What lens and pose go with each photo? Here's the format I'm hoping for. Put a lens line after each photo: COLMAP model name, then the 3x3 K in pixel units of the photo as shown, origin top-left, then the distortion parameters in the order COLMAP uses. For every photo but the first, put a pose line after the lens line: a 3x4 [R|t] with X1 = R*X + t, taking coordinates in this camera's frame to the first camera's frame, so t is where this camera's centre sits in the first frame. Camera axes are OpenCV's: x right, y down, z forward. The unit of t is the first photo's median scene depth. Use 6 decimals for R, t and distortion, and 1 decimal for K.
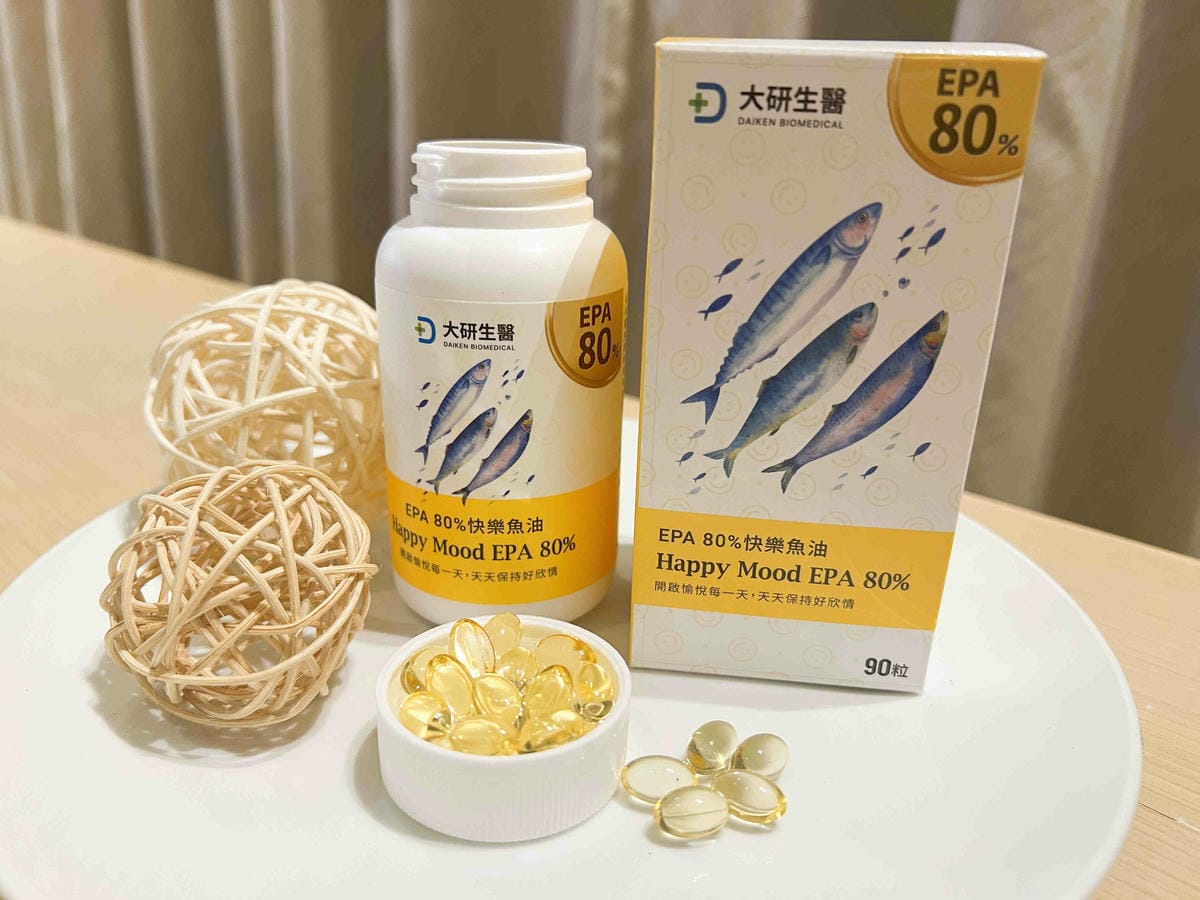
lens RADIAL K [[918.2, 0, 600.0], [0, 918.2, 450.0], [0, 0, 1]] dist [0.146949, -0.570062]
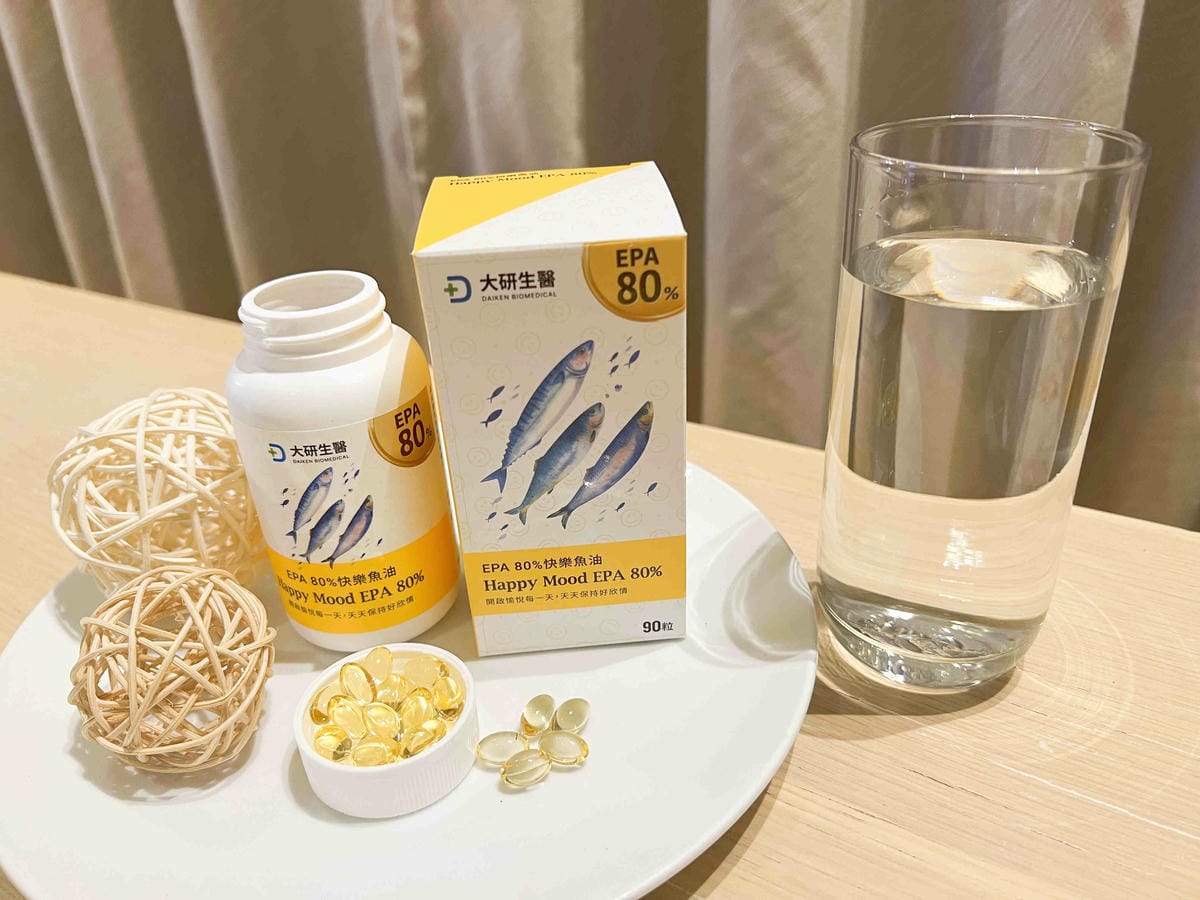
lens RADIAL K [[908.5, 0, 600.0], [0, 908.5, 450.0], [0, 0, 1]] dist [0.127537, -0.365326]
pose [[0.978400, -0.163783, 0.126133, 0.098874], [0.143386, 0.977191, 0.156649, -0.283954], [-0.148912, -0.135180, 0.979567, -0.348948]]
